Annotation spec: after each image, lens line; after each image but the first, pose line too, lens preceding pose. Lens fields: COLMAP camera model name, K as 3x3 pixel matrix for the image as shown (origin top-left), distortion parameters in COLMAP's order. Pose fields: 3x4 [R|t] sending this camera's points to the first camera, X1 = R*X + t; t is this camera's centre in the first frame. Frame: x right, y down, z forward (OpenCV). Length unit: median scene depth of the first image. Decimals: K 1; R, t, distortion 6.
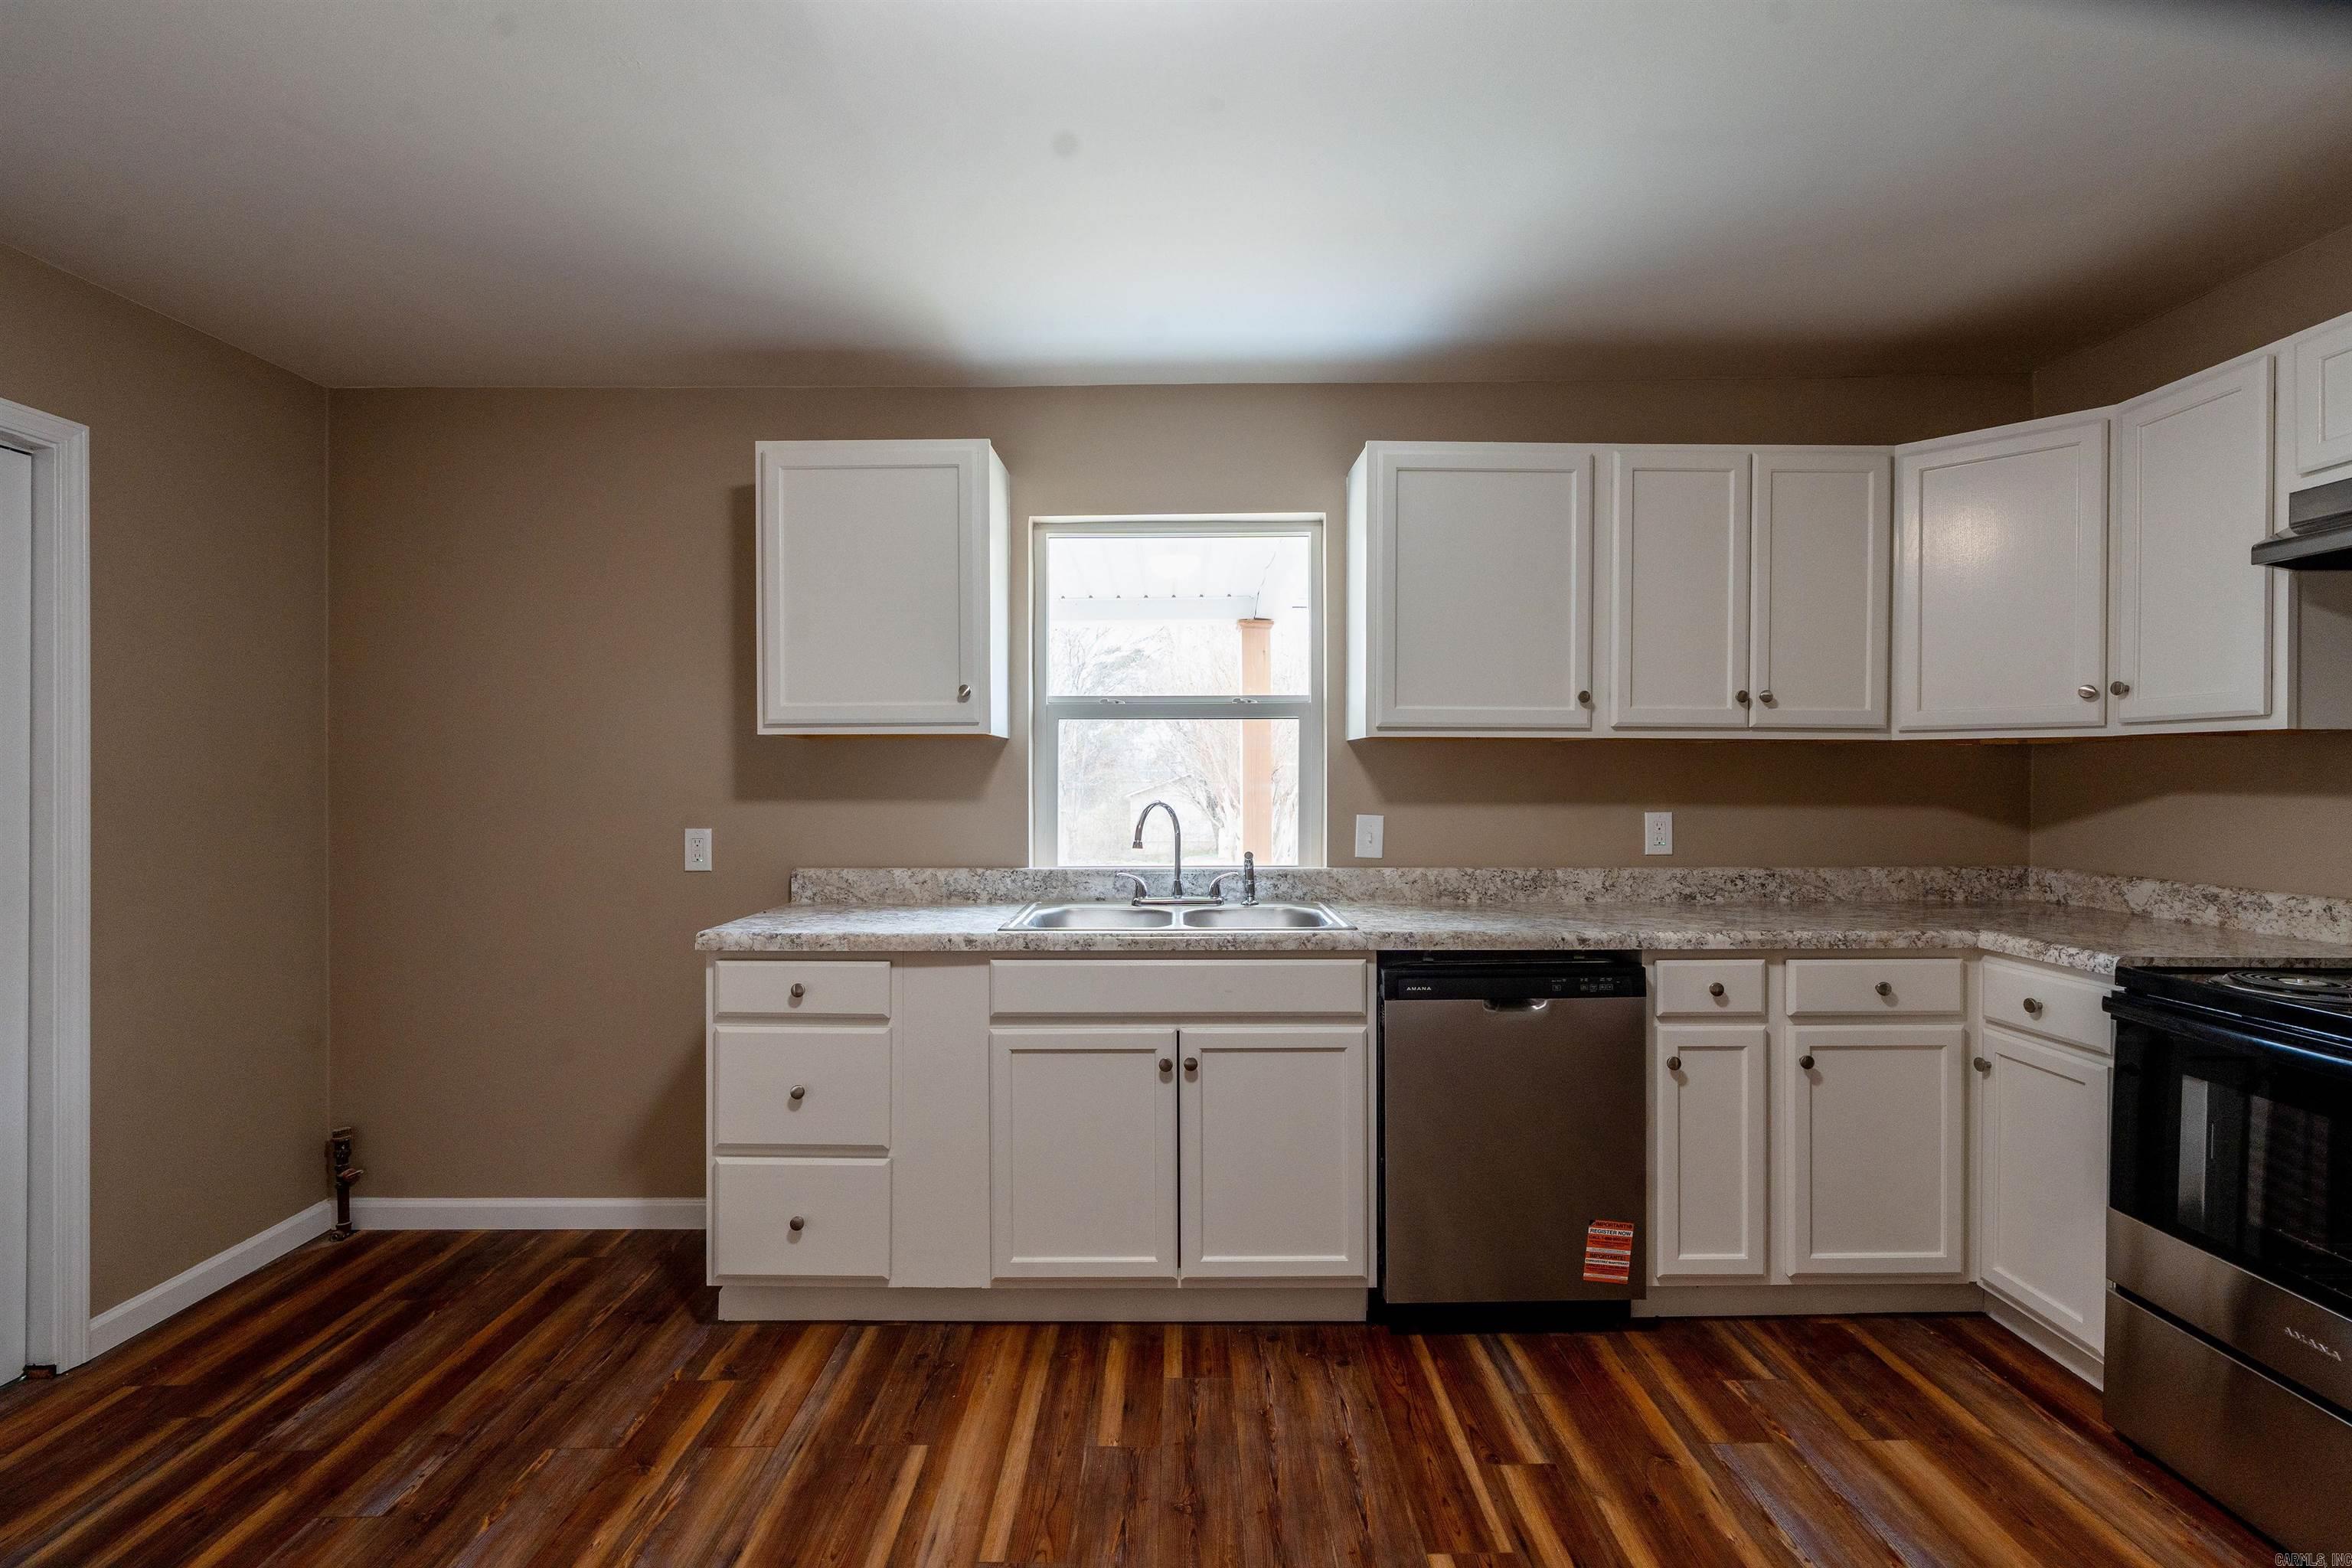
lens RADIAL K [[1052.8, 0, 1179.3], [0, 1052.8, 787.9], [0, 0, 1]] dist [-0.004761, 0.002838]
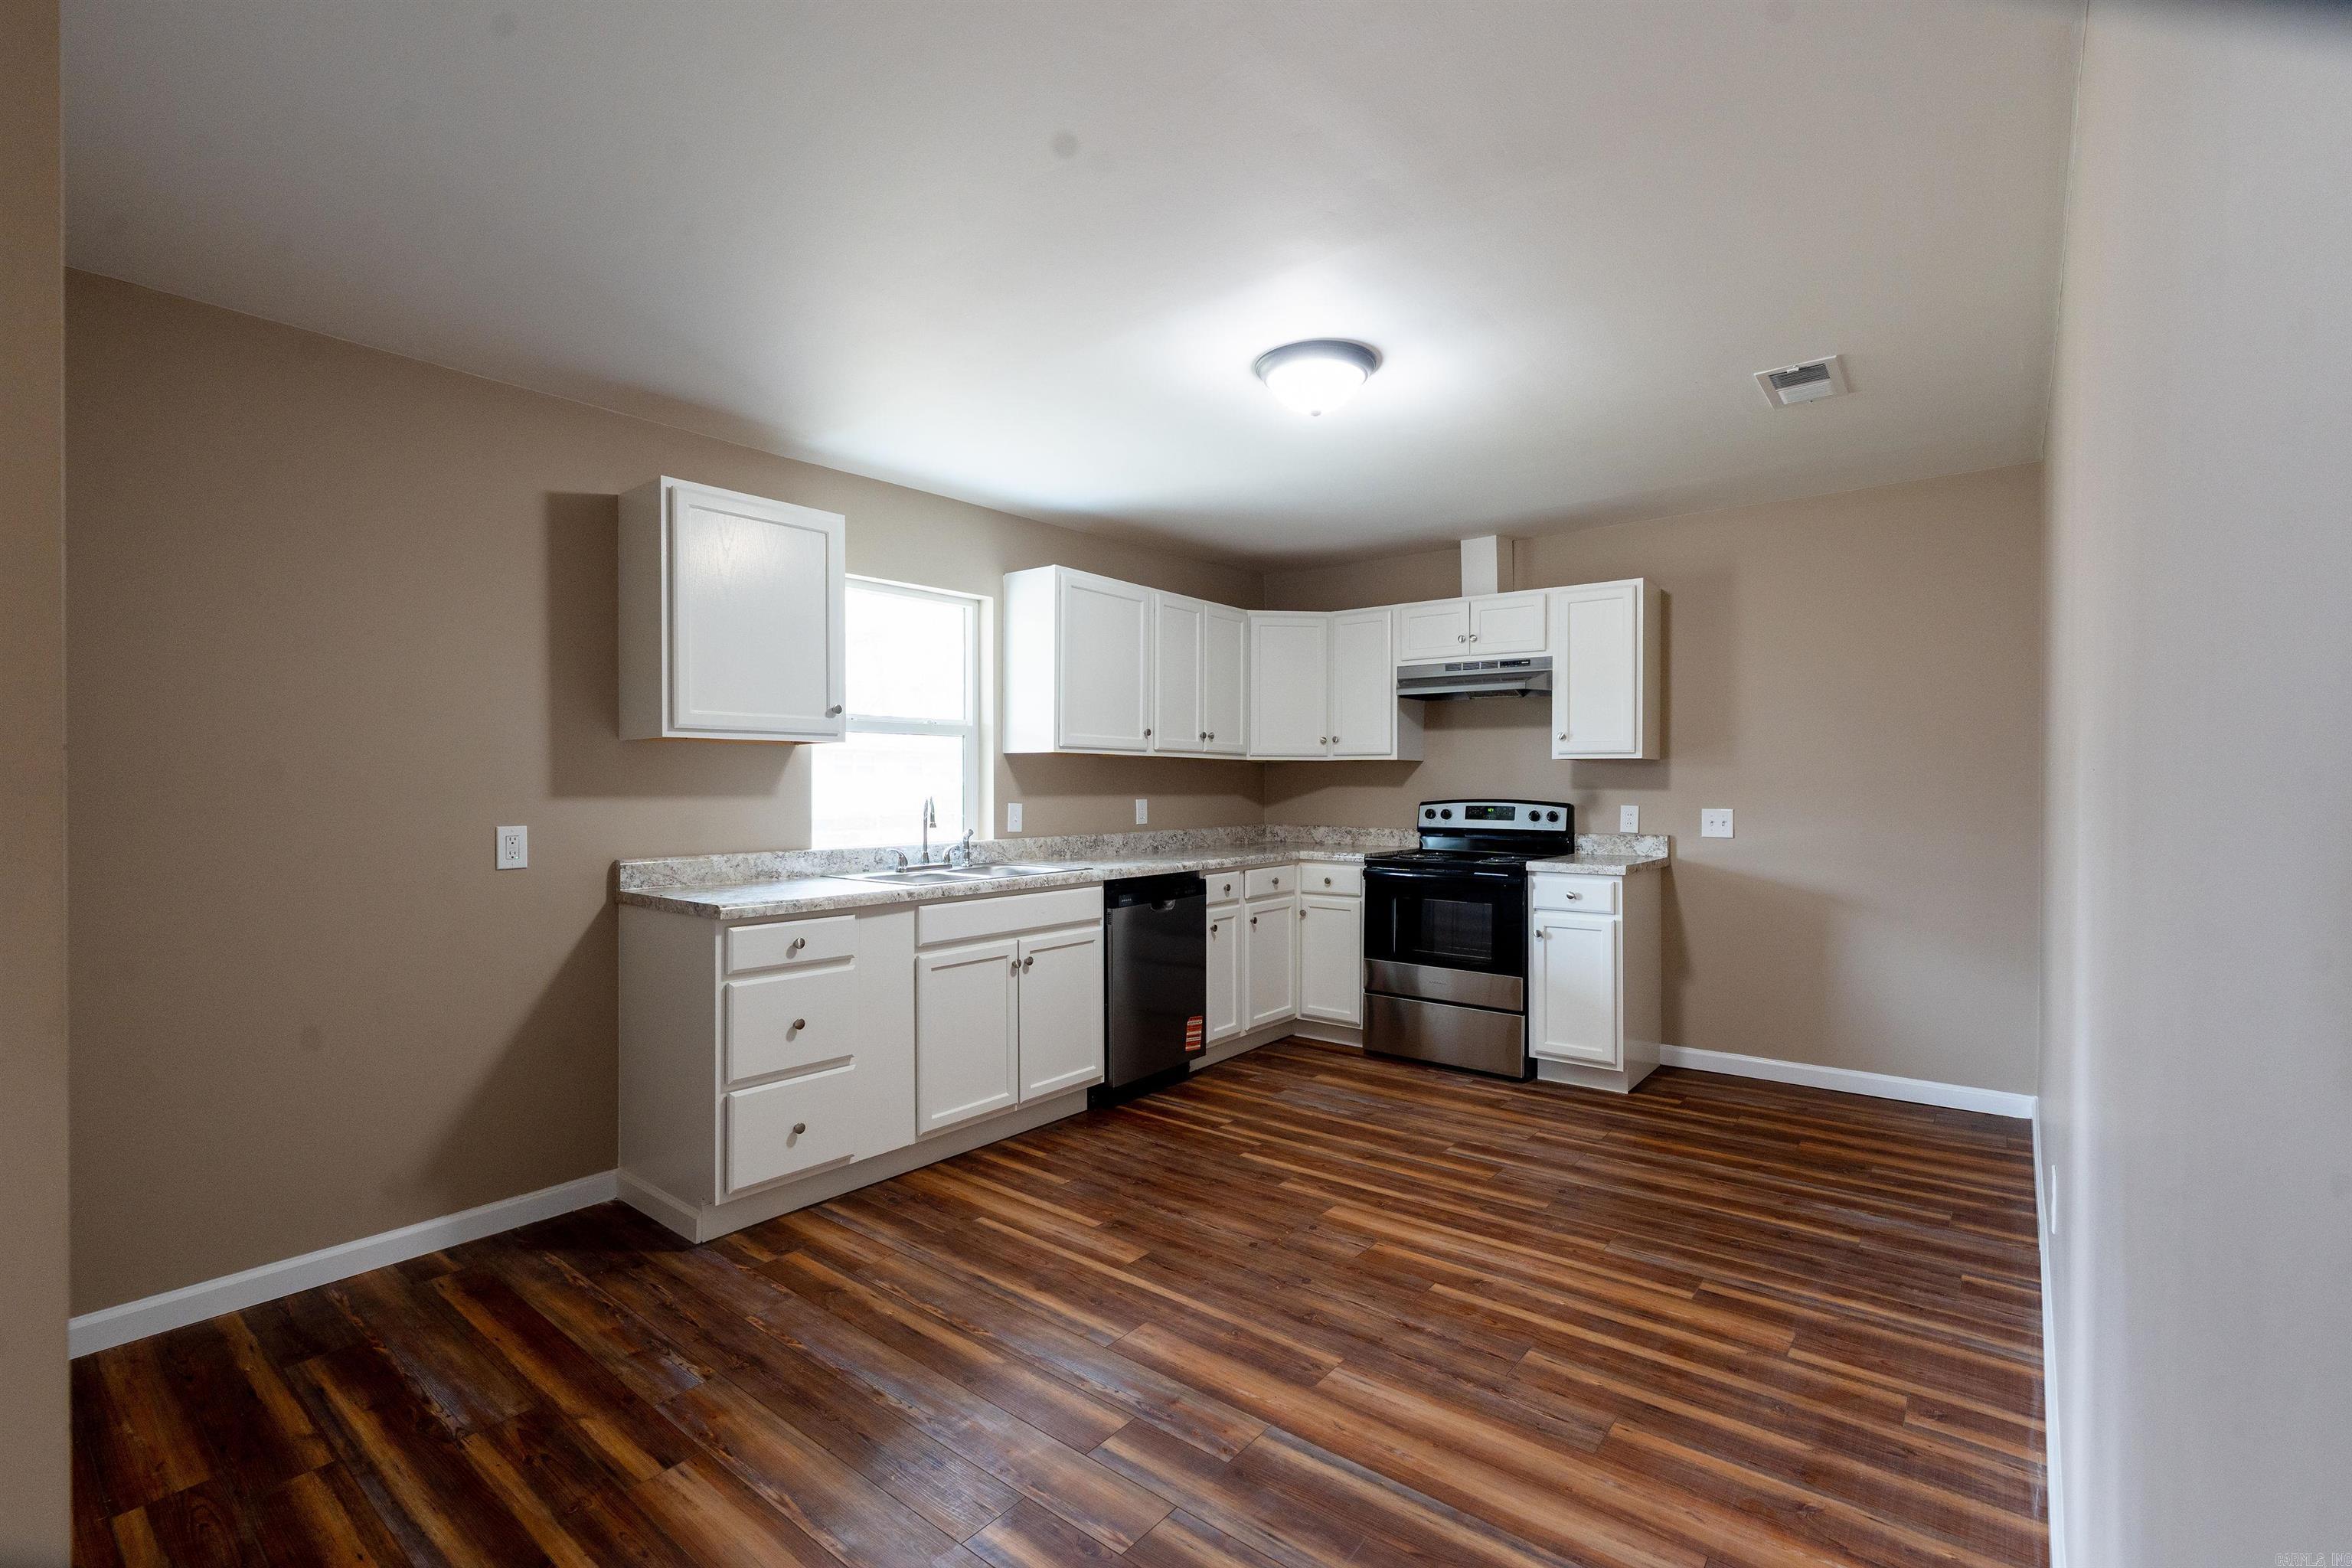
lens RADIAL K [[1052.8, 0, 1174.1], [0, 1052.8, 790.6], [0, 0, 1]] dist [-0.004761, 0.002838]
pose [[0.628825, -0.004296, 0.777535, -1.051539], [0.006797, 0.999977, 0.000028, 0.011590], [-0.777517, 0.005267, 0.628840, -0.144137]]
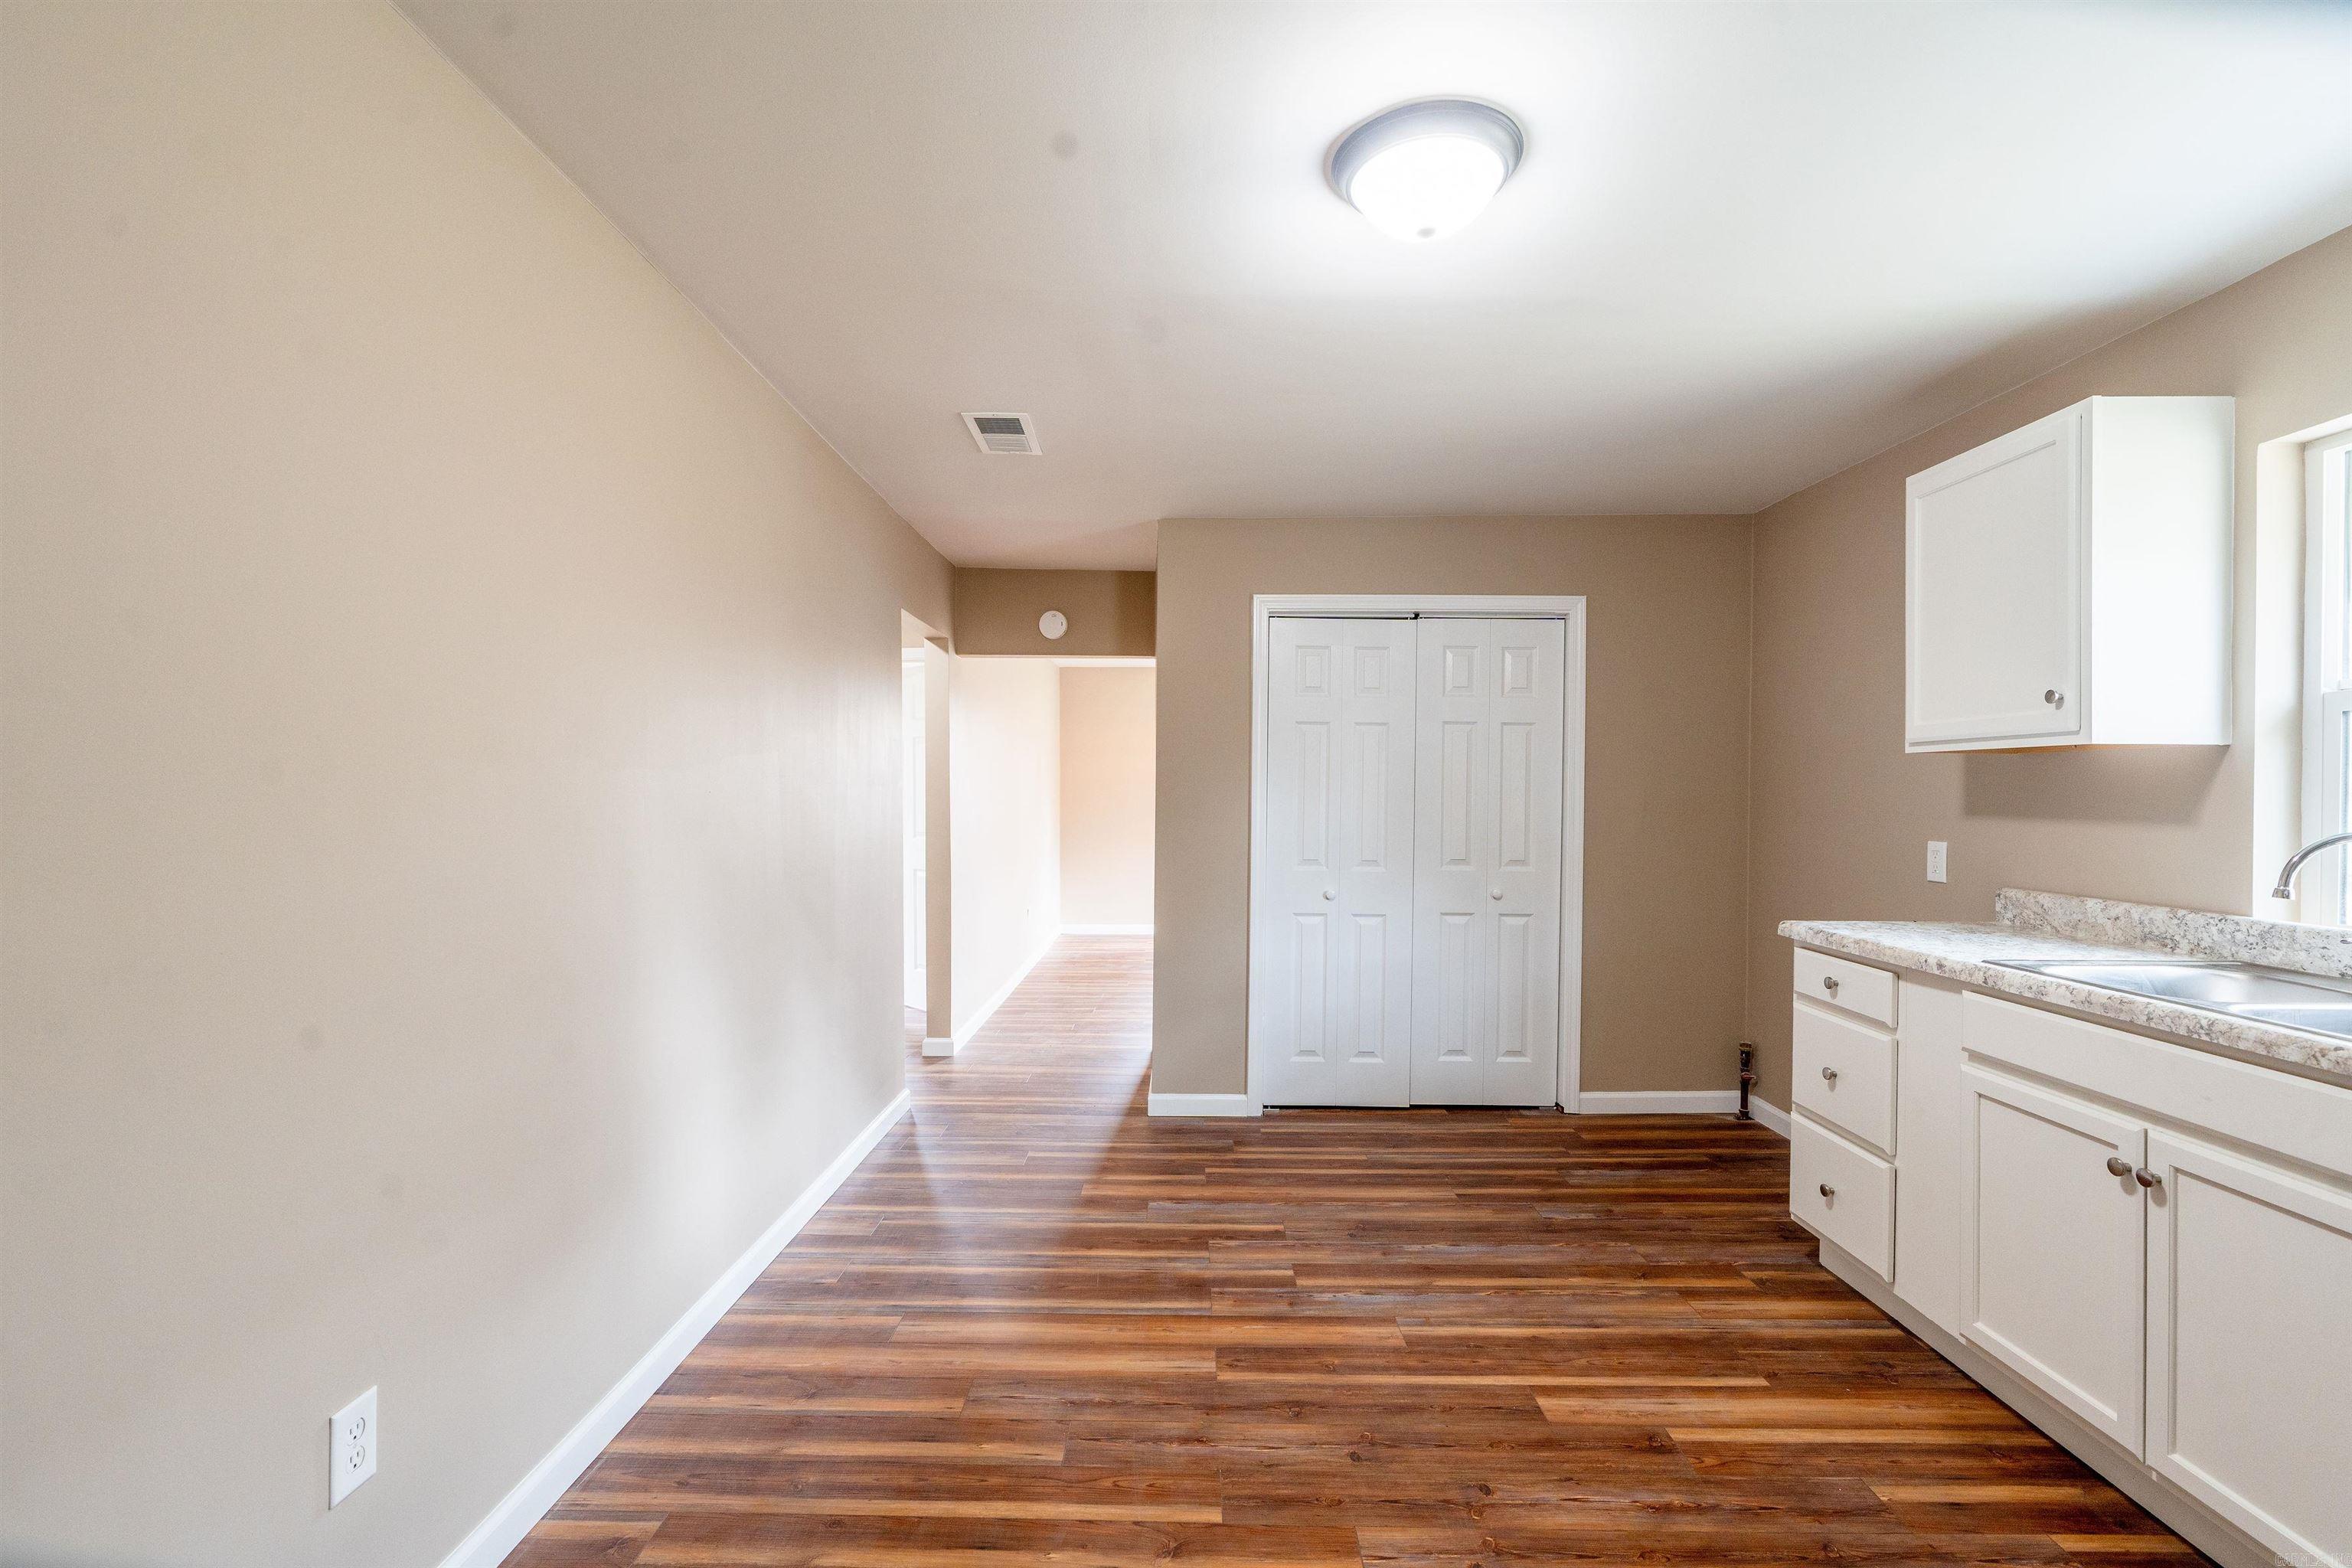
lens RADIAL K [[1052.8, 0, 1175.2], [0, 1052.8, 790.3], [0, 0, 1]] dist [-0.004761, 0.002838]
pose [[-0.008149, 0.003178, -0.999962, 0.756321], [-0.014933, 0.999883, 0.003300, -0.006147], [0.999855, 0.014959, -0.008101, 0.306356]]
